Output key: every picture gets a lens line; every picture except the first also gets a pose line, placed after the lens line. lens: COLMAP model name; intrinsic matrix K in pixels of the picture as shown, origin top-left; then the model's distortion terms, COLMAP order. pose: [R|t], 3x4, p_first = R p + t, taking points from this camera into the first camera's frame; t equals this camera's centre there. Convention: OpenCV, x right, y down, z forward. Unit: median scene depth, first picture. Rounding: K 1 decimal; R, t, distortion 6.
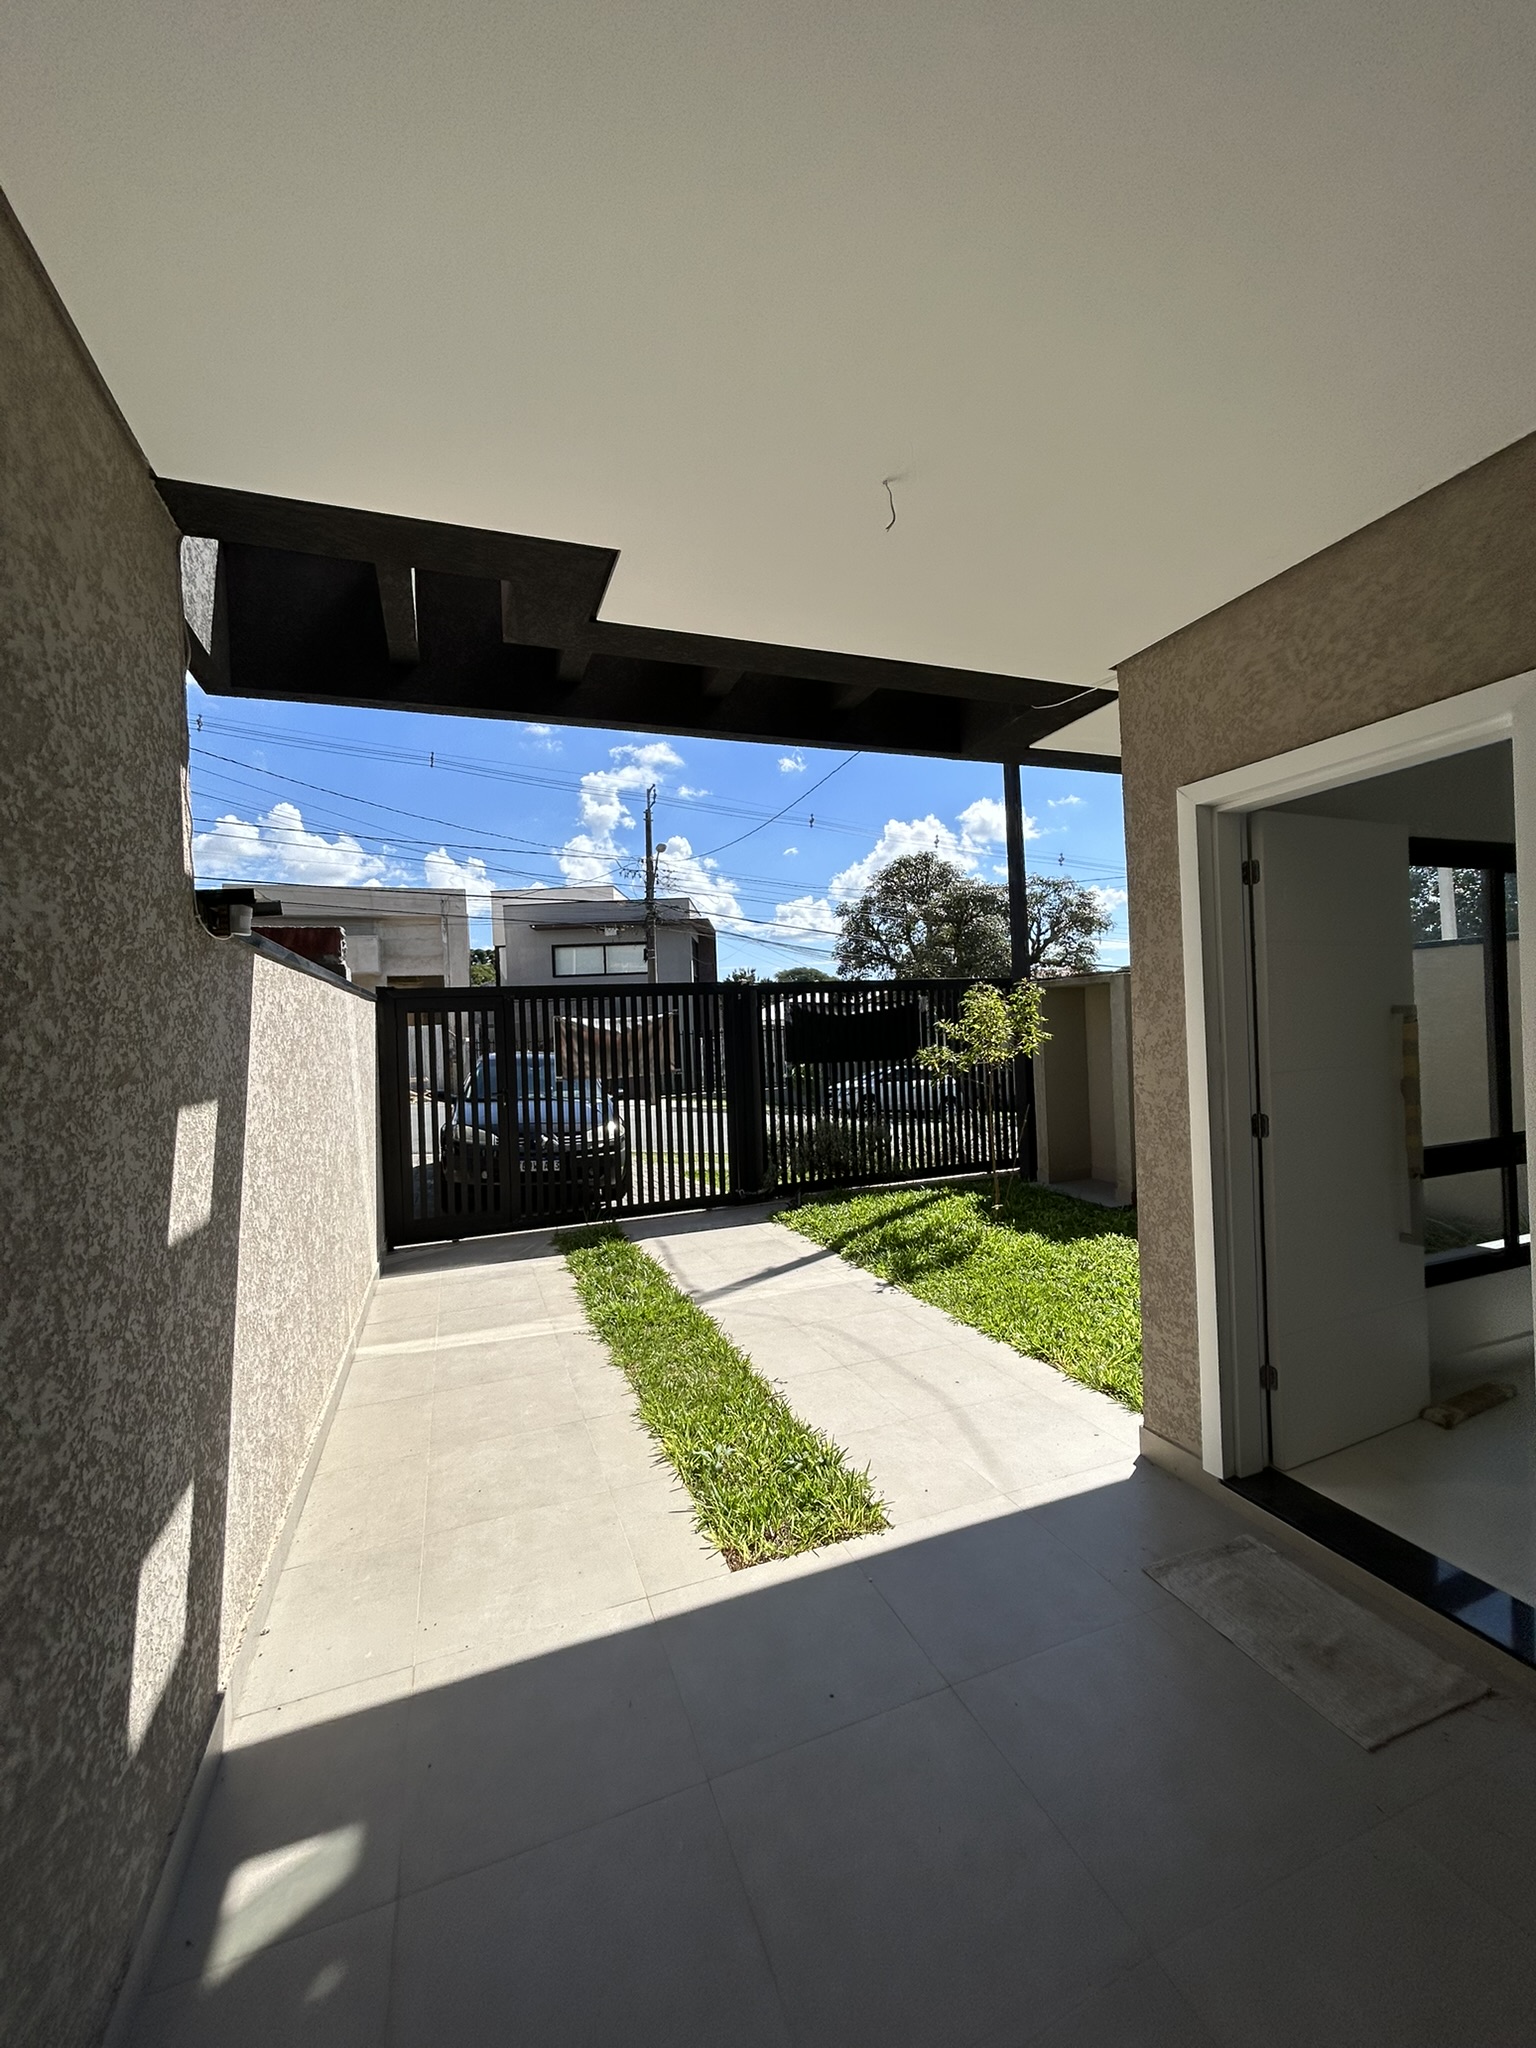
lens RADIAL K [[828.3, 0, 772.2], [0, 828.3, 1021.9], [0, 0, 1]] dist [0.002928, -0.000228]
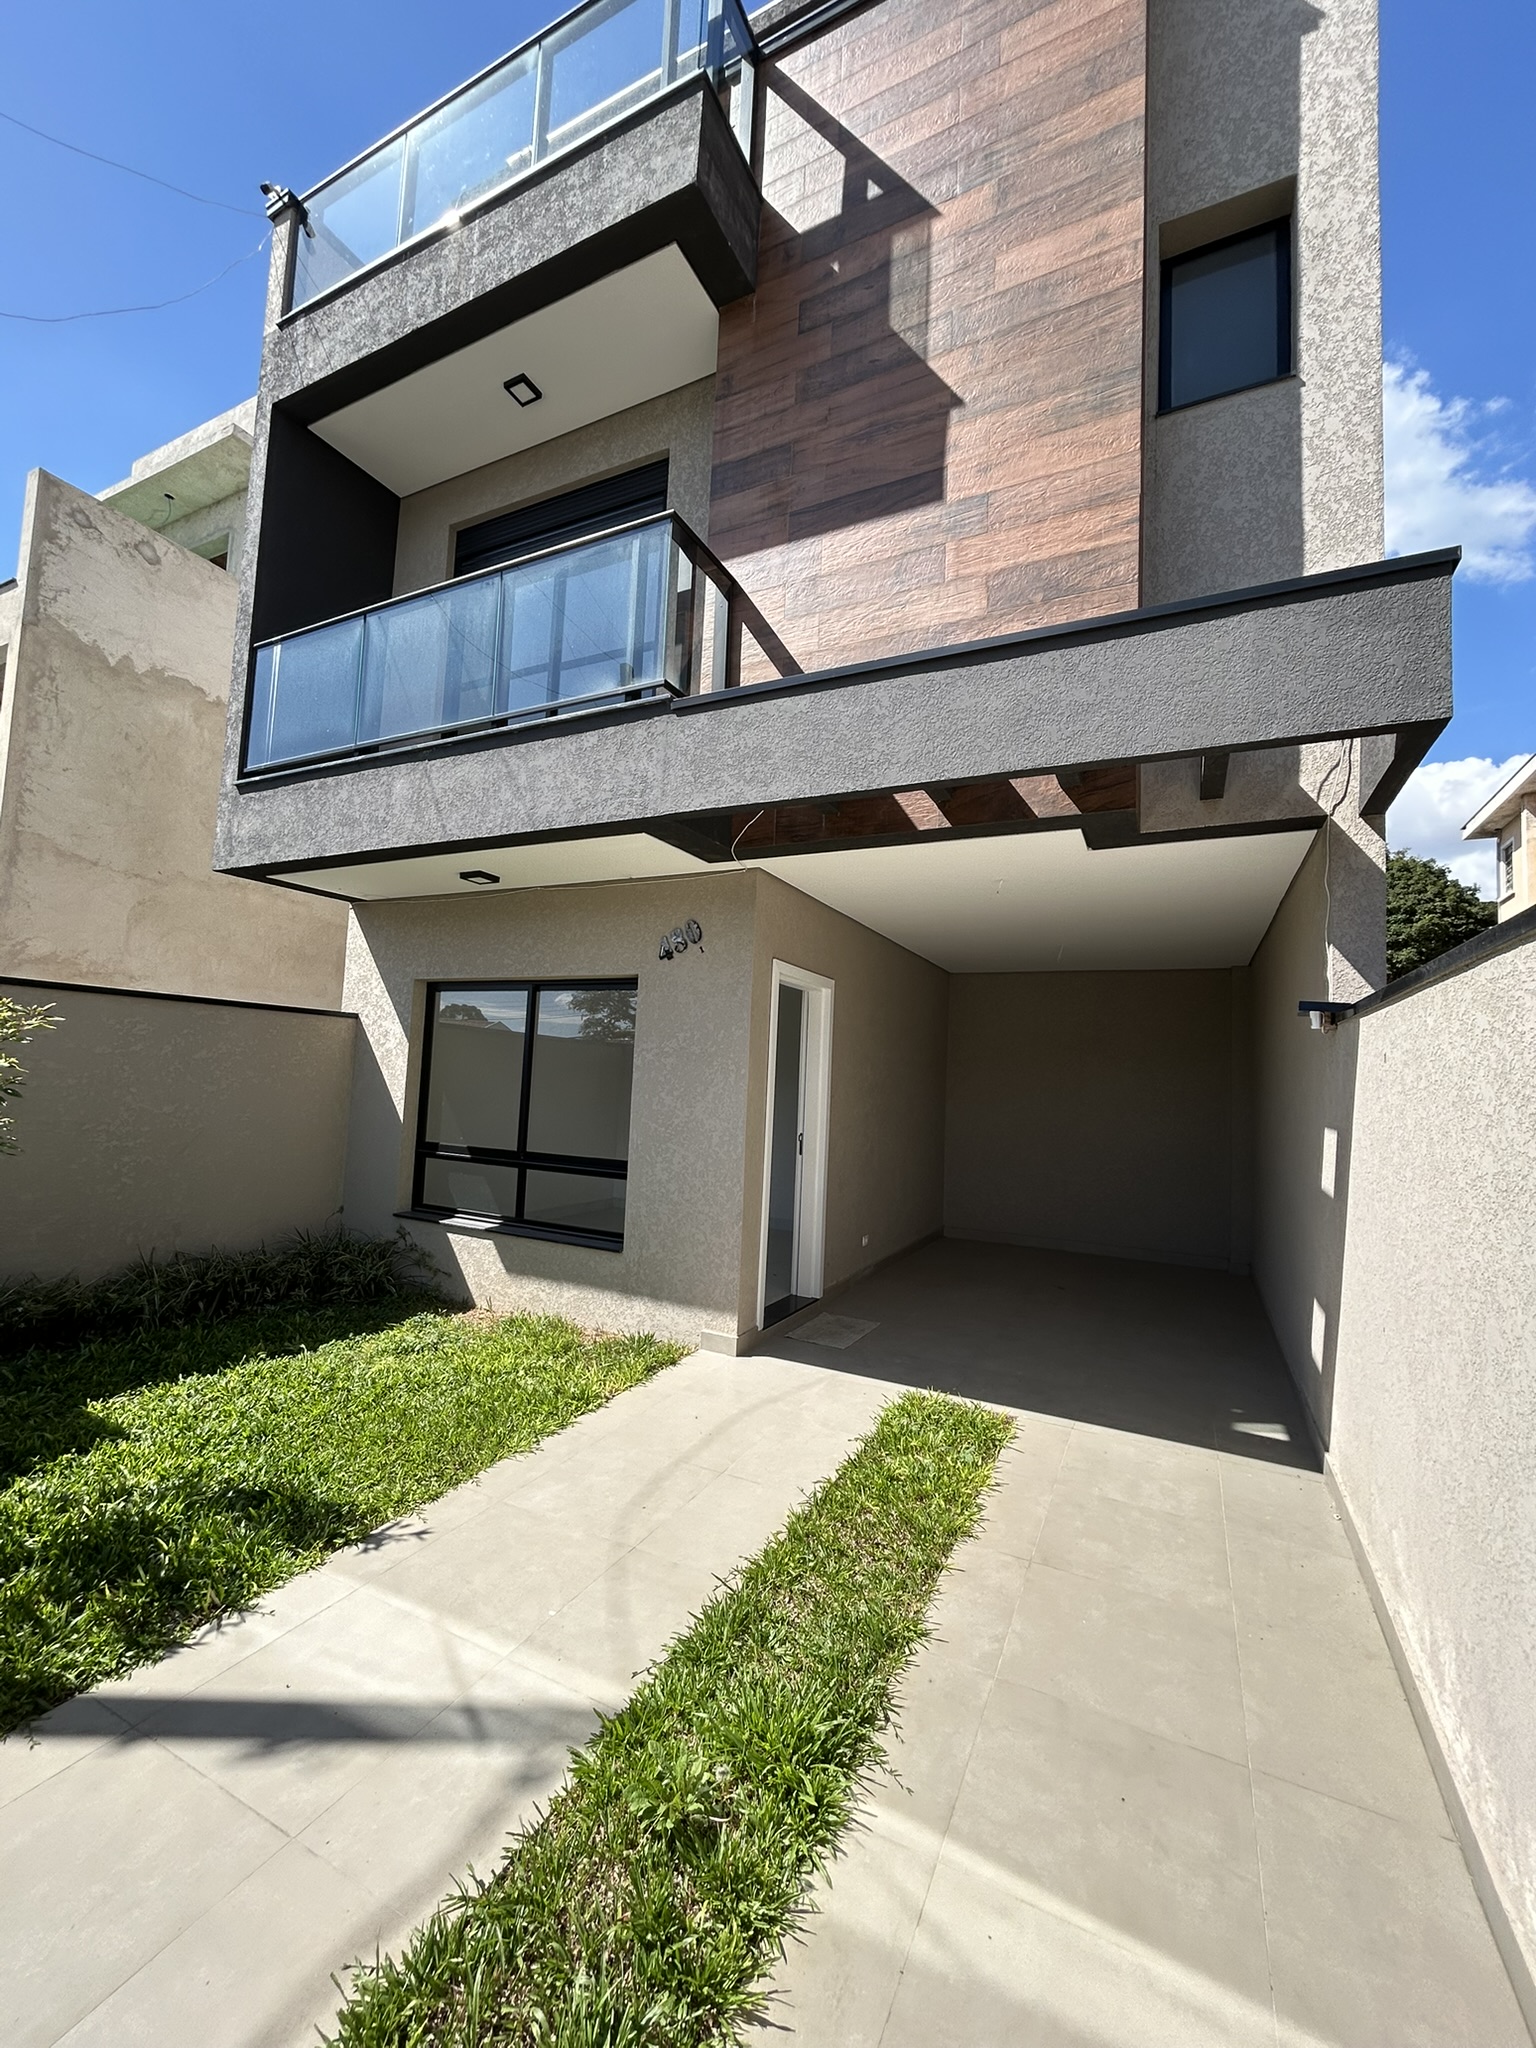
lens RADIAL K [[828.3, 0, 773.5], [0, 828.3, 1022.1], [0, 0, 1]] dist [0.002928, -0.000228]
pose [[-0.679832, 0.060501, 0.730868, -0.538145], [-0.018960, 0.994808, -0.099985, 0.030926], [-0.733123, -0.081830, -0.675155, 1.405087]]
